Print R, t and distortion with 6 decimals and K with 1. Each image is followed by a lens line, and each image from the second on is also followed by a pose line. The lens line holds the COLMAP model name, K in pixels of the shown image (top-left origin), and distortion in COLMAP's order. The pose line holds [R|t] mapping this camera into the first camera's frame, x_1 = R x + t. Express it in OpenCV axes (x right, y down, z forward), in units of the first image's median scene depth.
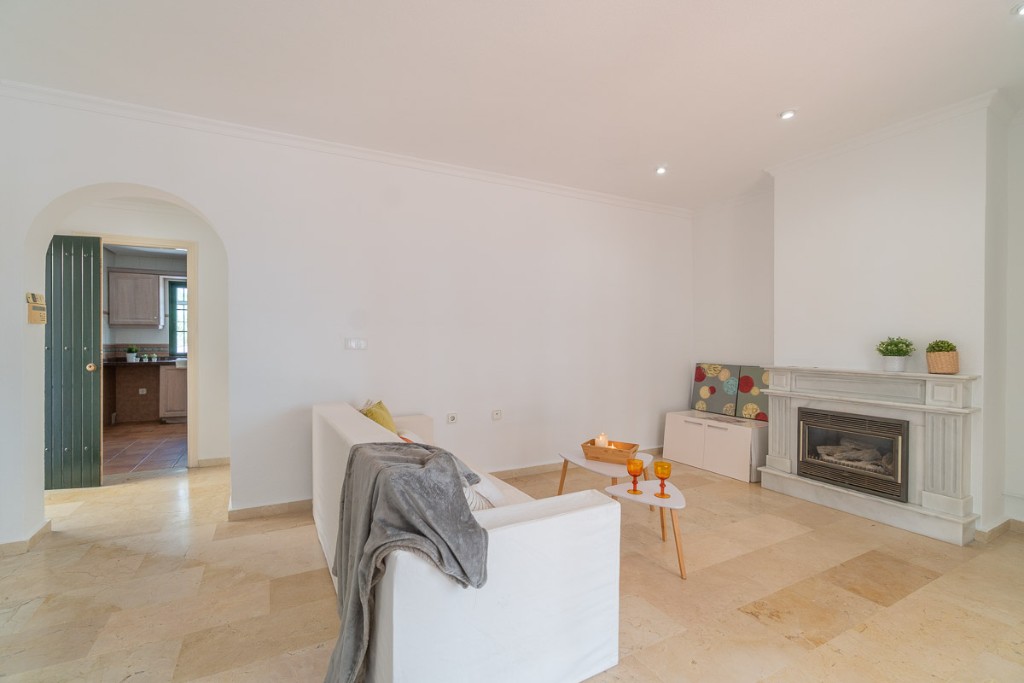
lens RADIAL K [[442.5, 0, 509.9], [0, 442.5, 344.5], [0, 0, 1]] dist [-0.007200, -0.000610]
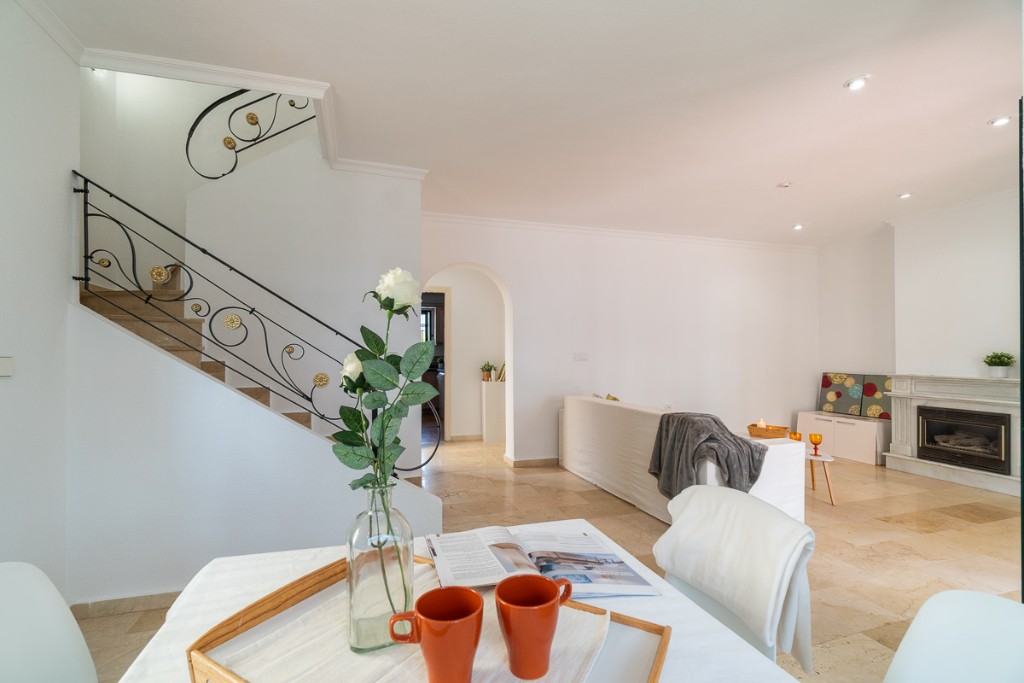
lens RADIAL K [[442.5, 0, 507.0], [0, 442.5, 350.2], [0, 0, 1]] dist [-0.007200, -0.000610]
pose [[0.983380, -0.003562, -0.181523, -0.312251], [0.001071, 0.999904, -0.013820, -0.005043], [0.181555, 0.013396, 0.983290, -0.514483]]
